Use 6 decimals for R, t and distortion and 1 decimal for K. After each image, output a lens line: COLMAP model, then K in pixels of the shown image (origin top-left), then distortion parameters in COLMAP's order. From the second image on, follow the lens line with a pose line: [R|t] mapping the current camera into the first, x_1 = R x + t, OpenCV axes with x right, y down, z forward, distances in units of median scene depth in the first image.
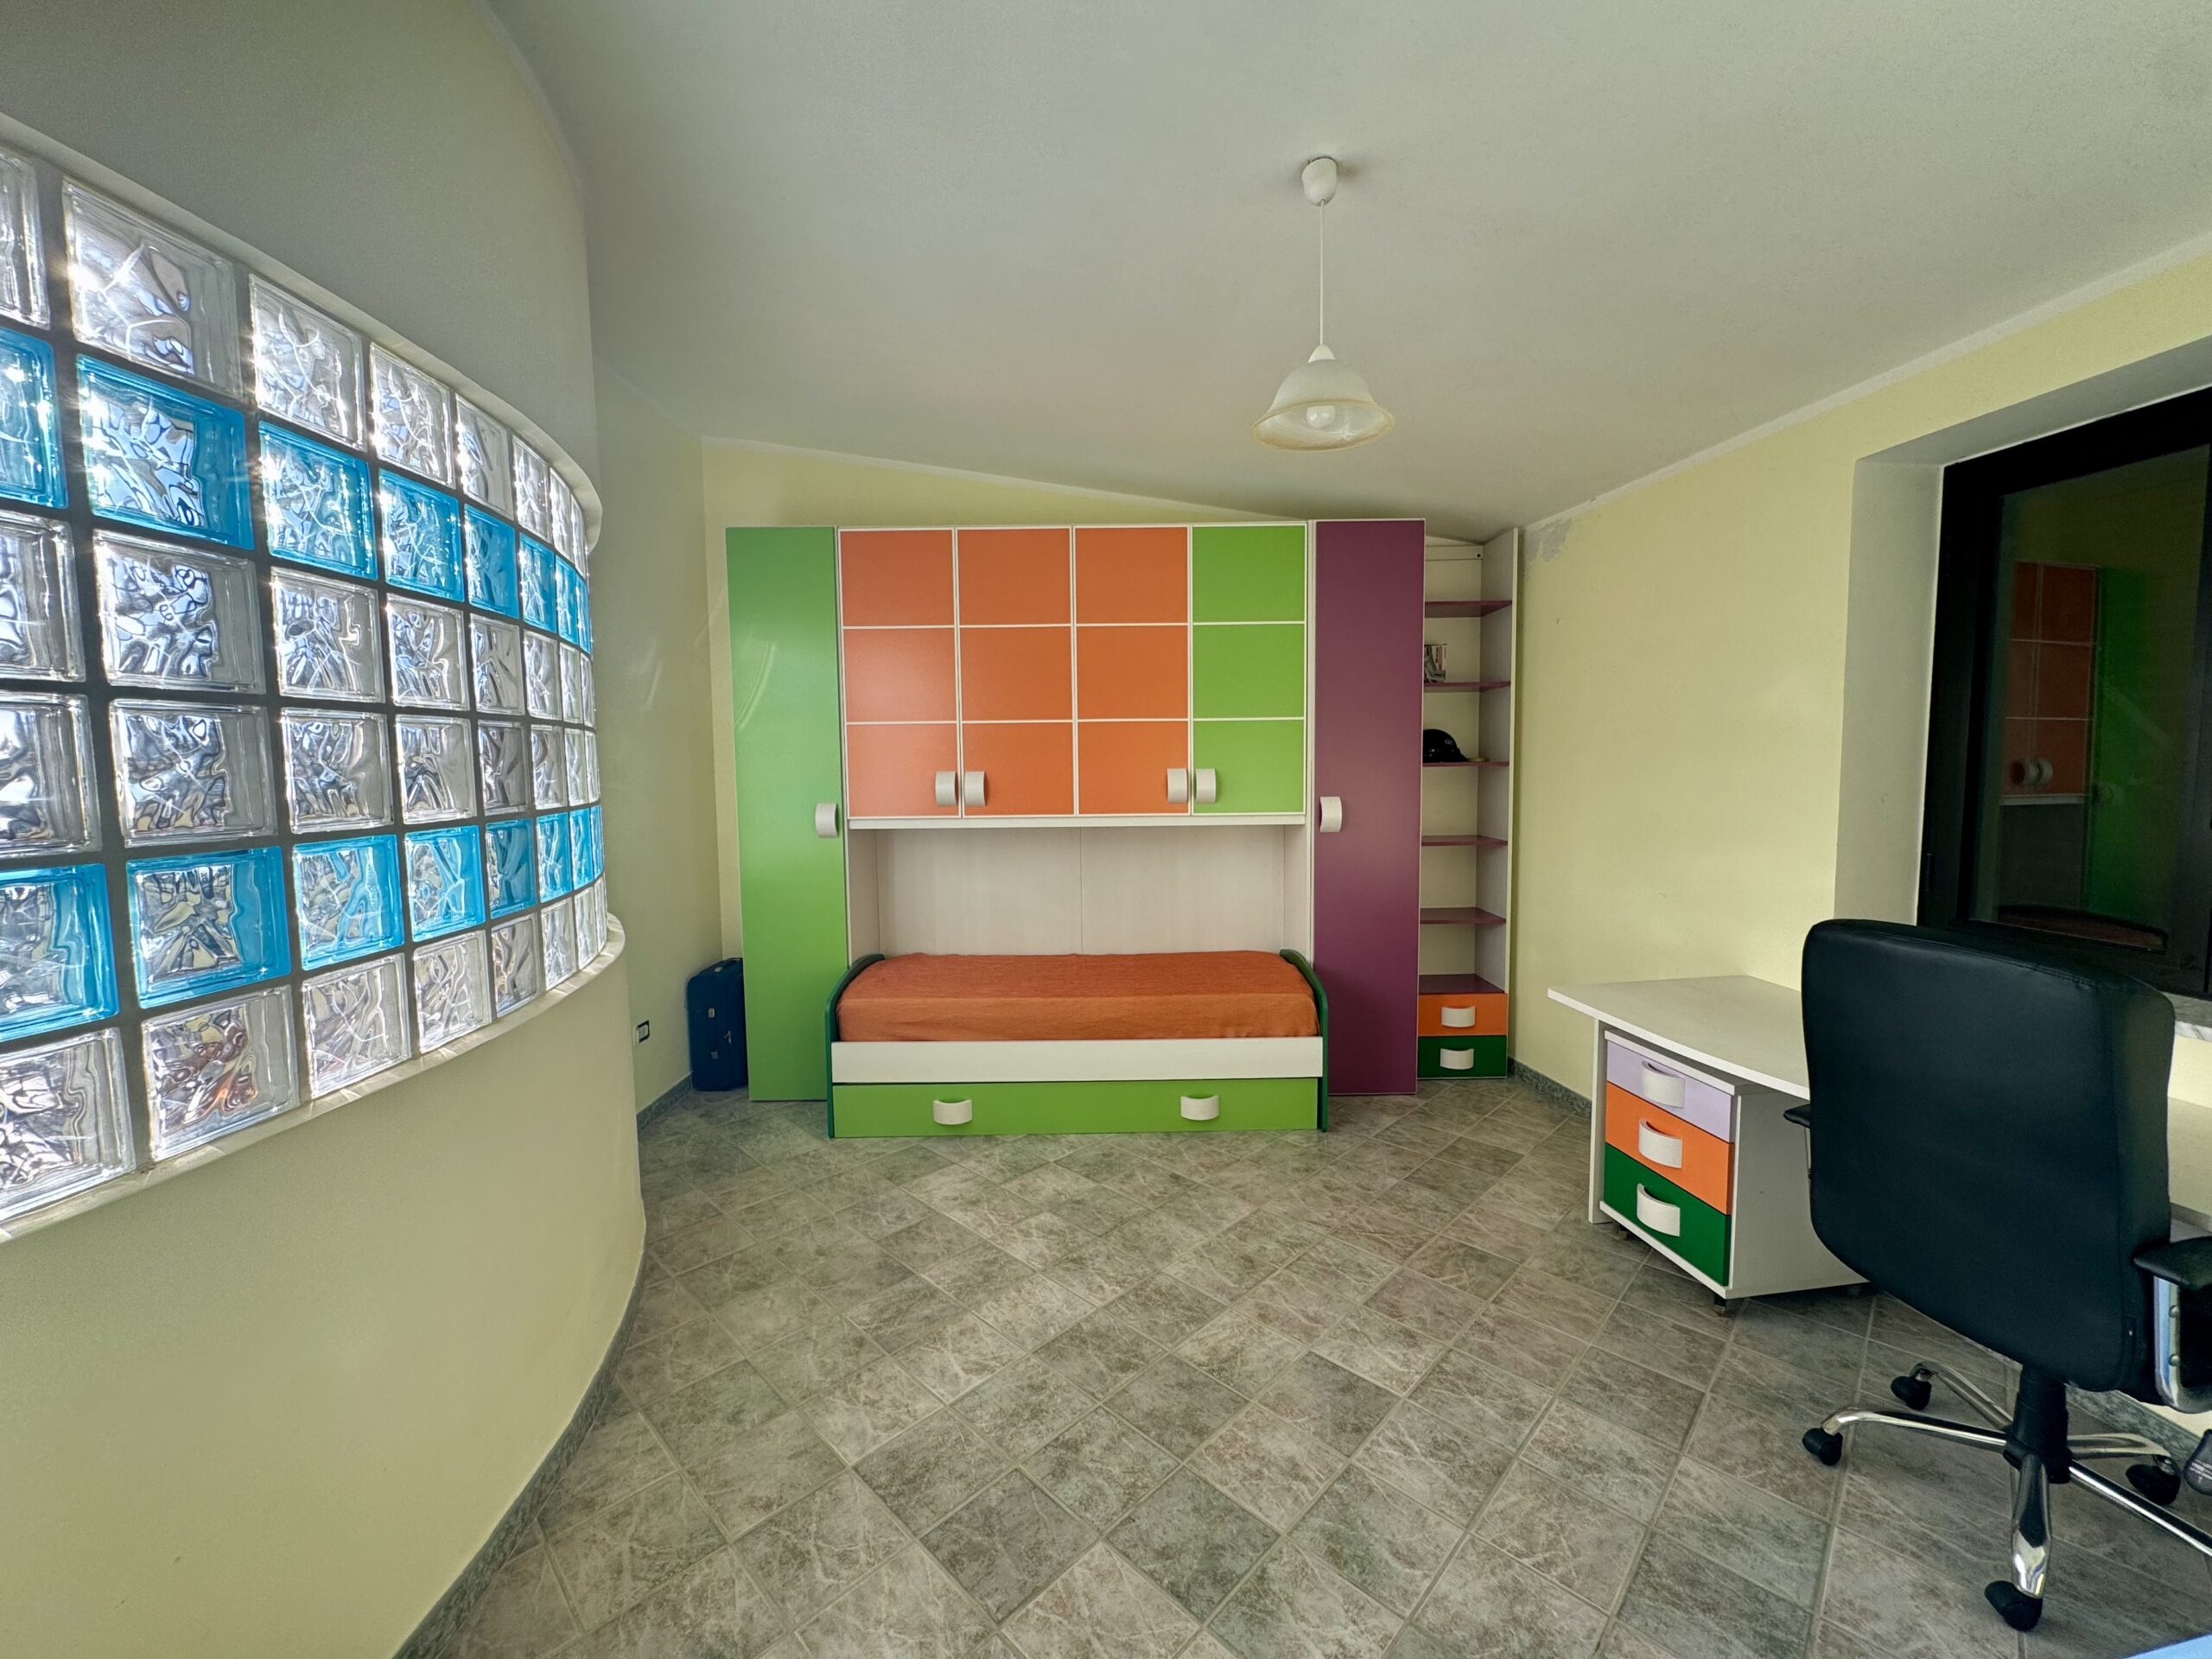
lens RADIAL K [[917.1, 0, 1093.9], [0, 917.1, 823.3], [0, 0, 1]] dist [-0.001904, 0.000261]
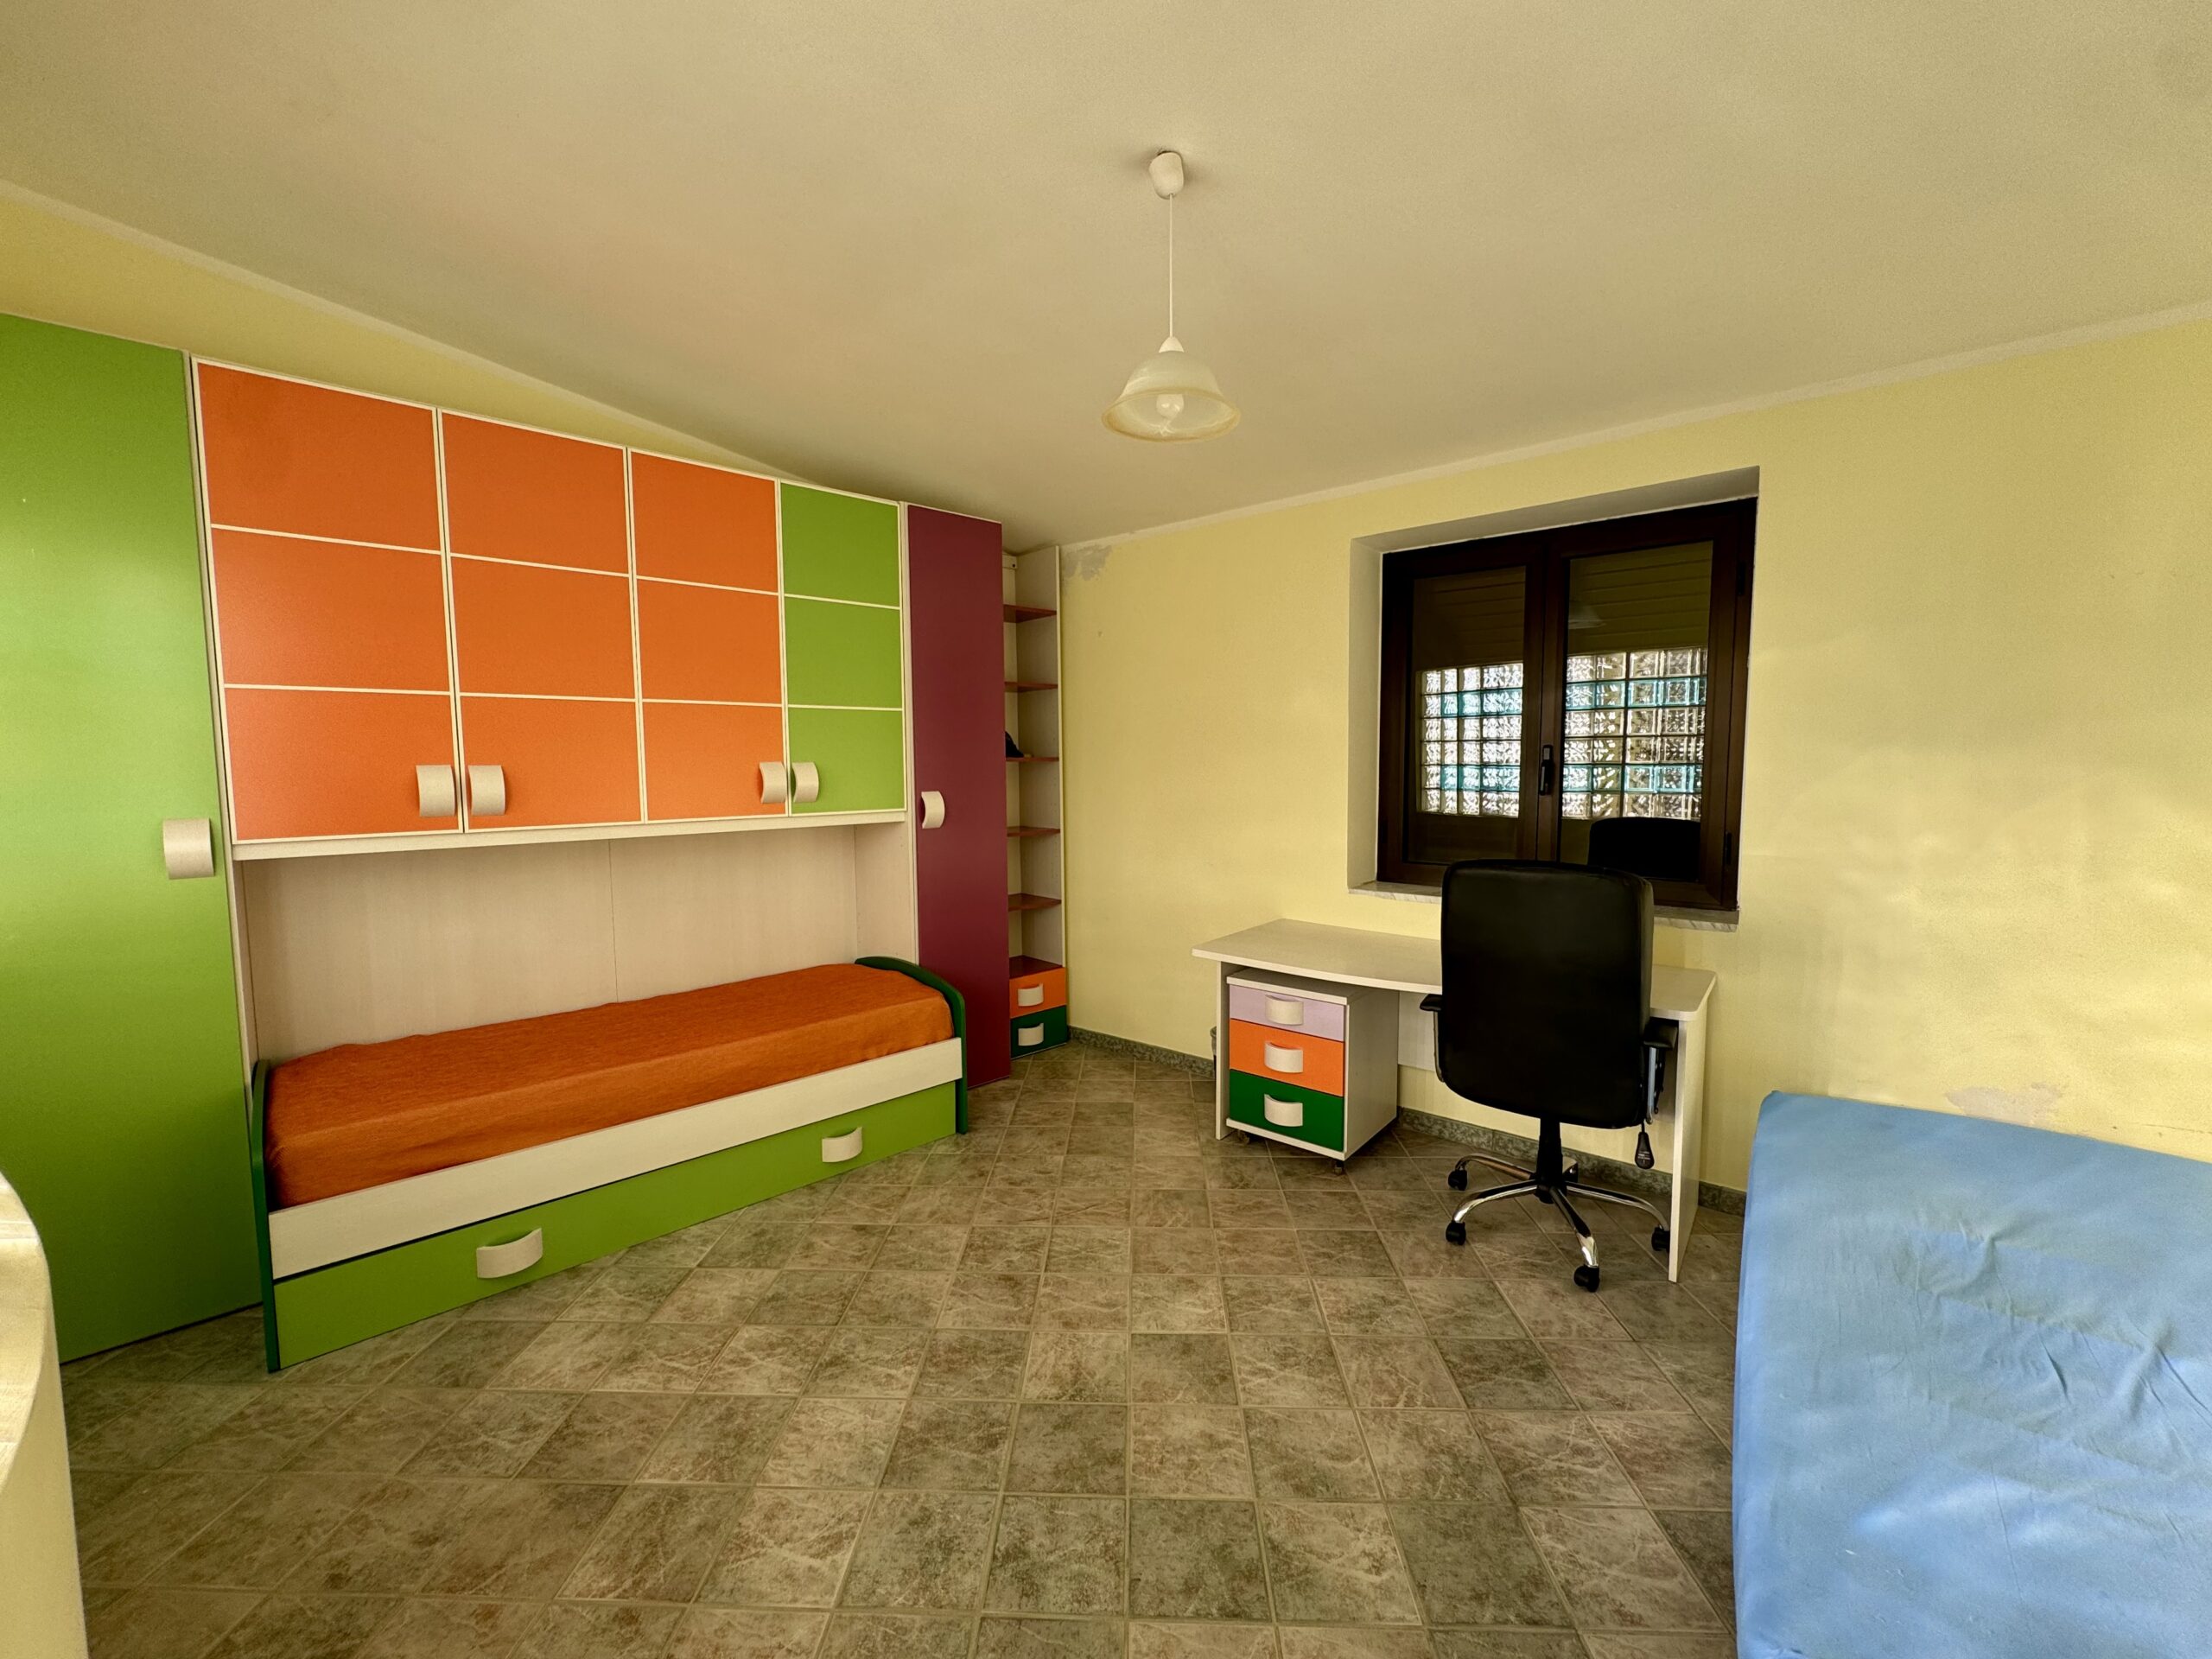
lens RADIAL K [[917.1, 0, 1093.9], [0, 917.1, 823.3], [0, 0, 1]] dist [-0.001904, 0.000261]
pose [[0.720277, -0.041926, 0.692418, -0.361886], [0.047463, 0.998811, 0.011105, 0.002514], [-0.692060, 0.024866, 0.721411, 0.224252]]
